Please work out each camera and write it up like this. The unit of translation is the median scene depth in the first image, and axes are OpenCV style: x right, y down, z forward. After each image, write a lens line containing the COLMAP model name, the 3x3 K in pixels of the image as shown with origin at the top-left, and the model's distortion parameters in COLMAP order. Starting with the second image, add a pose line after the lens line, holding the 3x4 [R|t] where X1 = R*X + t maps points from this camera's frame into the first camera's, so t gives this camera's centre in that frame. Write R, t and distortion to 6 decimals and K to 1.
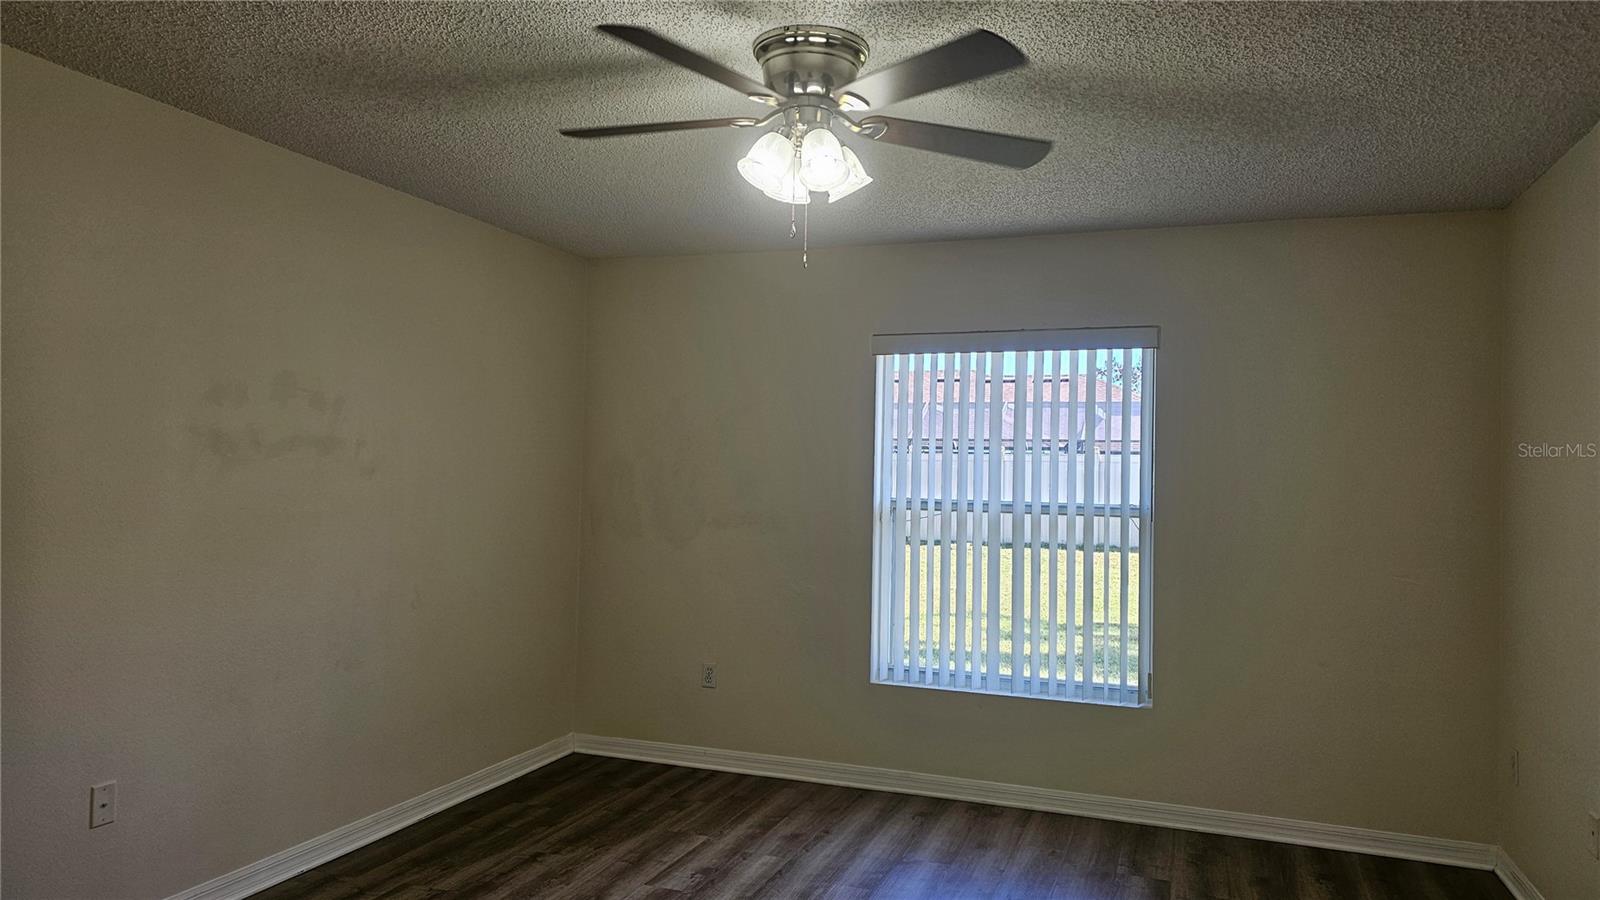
lens RADIAL K [[1083.3, 0, 800.3], [0, 1083.3, 447.0], [0, 0, 1]] dist [0.007329, -0.000321]
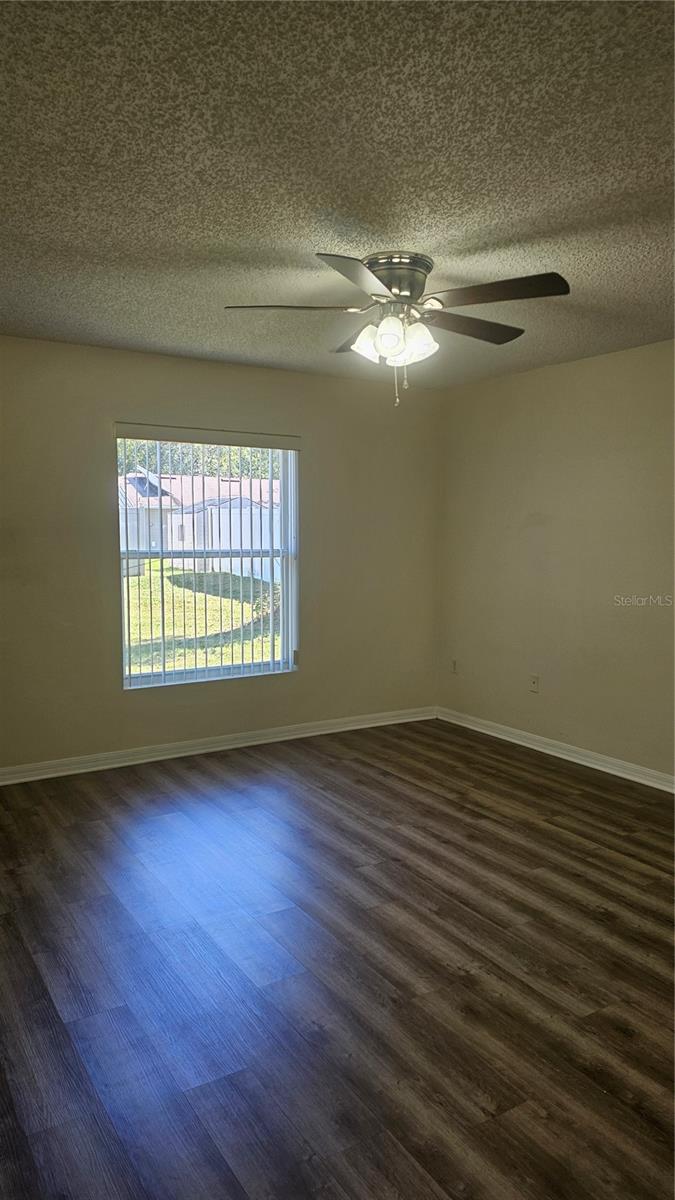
lens RADIAL K [[812.4, 0, 337.4], [0, 812.4, 601.7], [0, 0, 1]] dist [0.007329, -0.000321]
pose [[0.645207, -0.101807, 0.757194, -0.573190], [0.009828, 0.992106, 0.125017, -0.018695], [-0.763944, -0.073220, 0.641115, 0.162908]]
